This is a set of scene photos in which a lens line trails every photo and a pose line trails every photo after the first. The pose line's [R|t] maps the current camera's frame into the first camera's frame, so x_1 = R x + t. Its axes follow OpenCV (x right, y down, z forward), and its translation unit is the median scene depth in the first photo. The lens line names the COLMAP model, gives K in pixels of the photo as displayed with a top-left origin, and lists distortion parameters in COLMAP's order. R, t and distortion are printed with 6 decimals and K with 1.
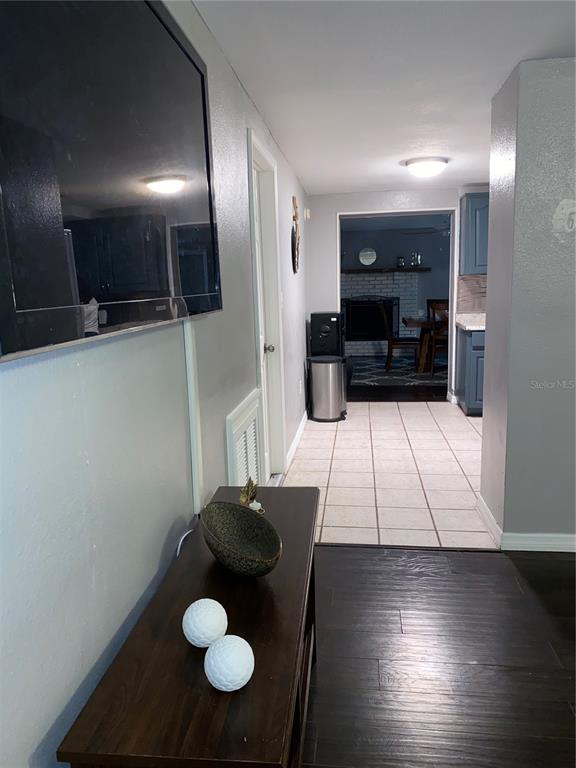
lens RADIAL K [[588.2, 0, 288.0], [0, 588.2, 384.0], [0, 0, 1]] dist [0.049423, -0.002273]
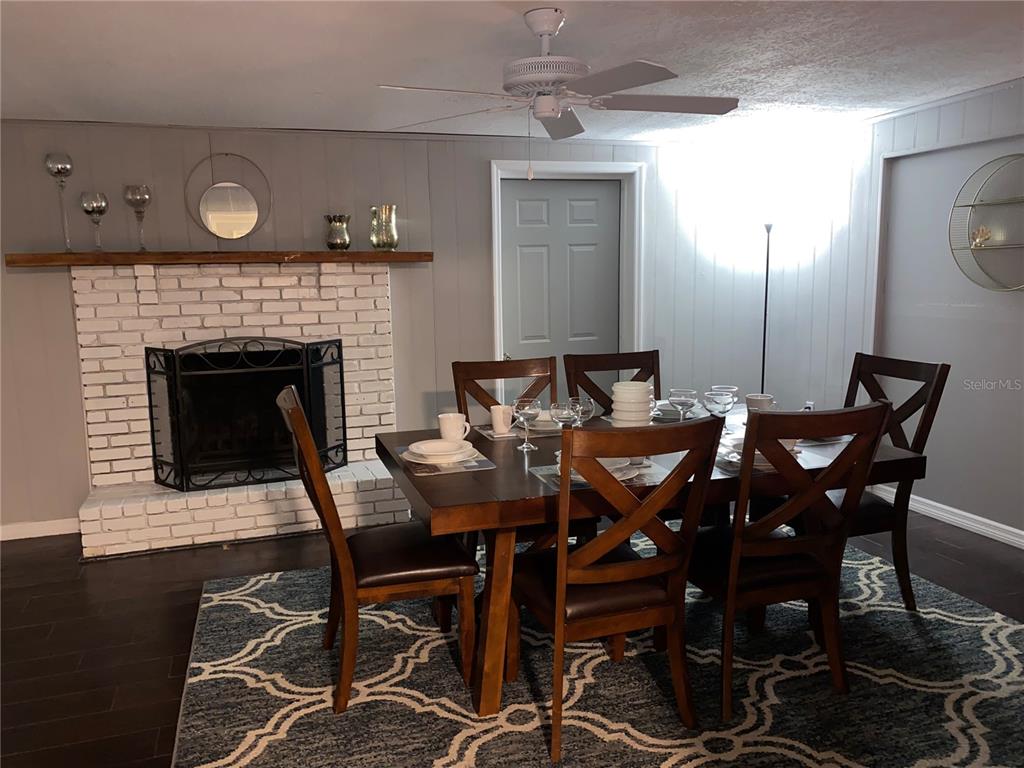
lens RADIAL K [[784.2, 0, 512.0], [0, 784.2, 384.0], [0, 0, 1]] dist [0.049423, -0.002273]
pose [[0.904030, -0.062093, 0.422935, 0.089181], [0.074320, 0.997157, -0.012465, -0.110783], [-0.420958, 0.042701, 0.906074, 0.570037]]
